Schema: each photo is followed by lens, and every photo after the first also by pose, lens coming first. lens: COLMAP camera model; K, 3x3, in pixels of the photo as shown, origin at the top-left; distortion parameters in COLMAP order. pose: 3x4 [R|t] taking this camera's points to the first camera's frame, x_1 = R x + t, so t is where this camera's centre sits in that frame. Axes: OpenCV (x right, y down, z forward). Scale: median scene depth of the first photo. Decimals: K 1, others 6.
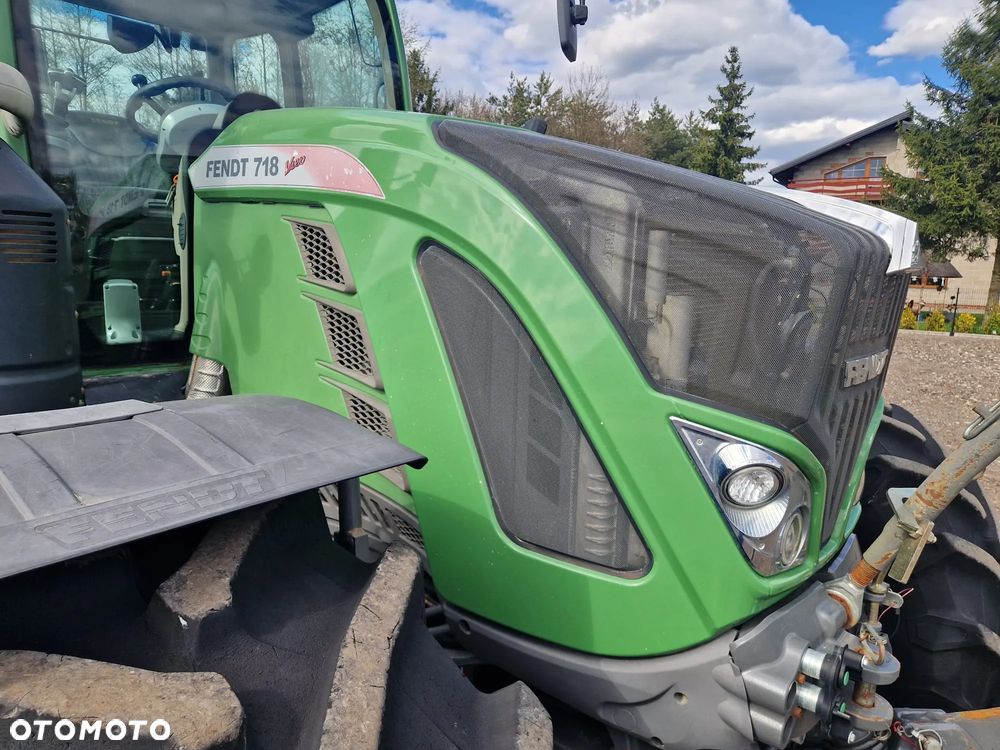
lens RADIAL K [[666.7, 0, 495.9], [0, 666.7, 384.7], [0, 0, 1]] dist [0.083720, -0.070292]
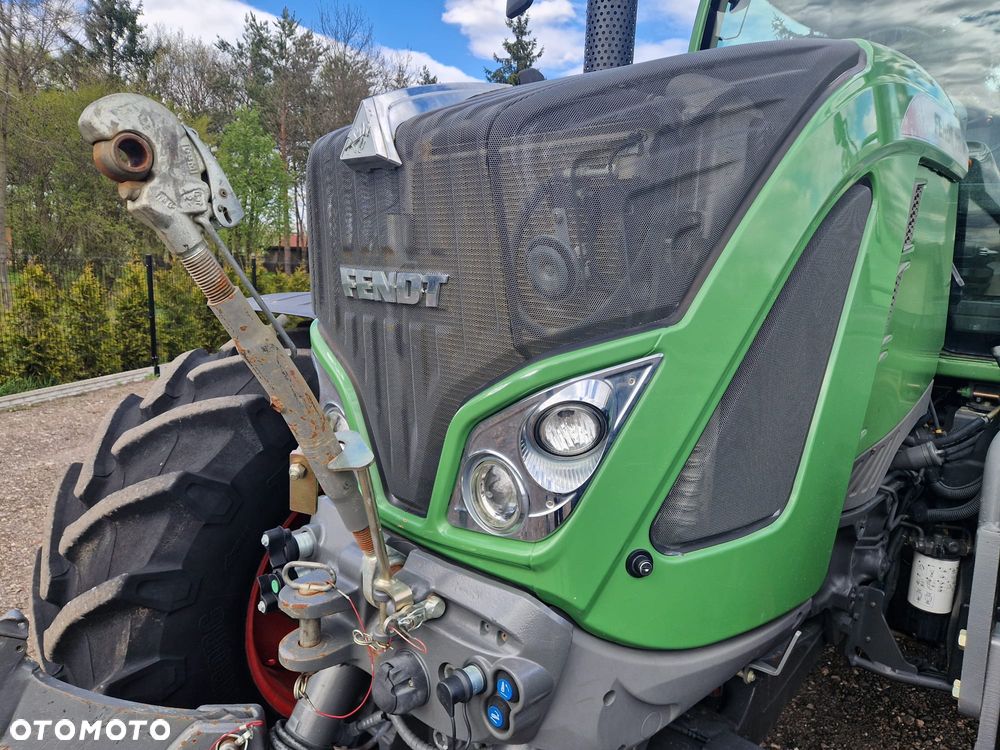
lens RADIAL K [[666.7, 0, 490.9], [0, 666.7, 365.8], [0, 0, 1]] dist [0.083720, -0.070292]
pose [[0.947198, -0.053315, 0.316185, 0.048472], [0.059087, 0.998215, -0.008688, -0.063983], [-0.315157, 0.026912, 0.948658, 0.400645]]
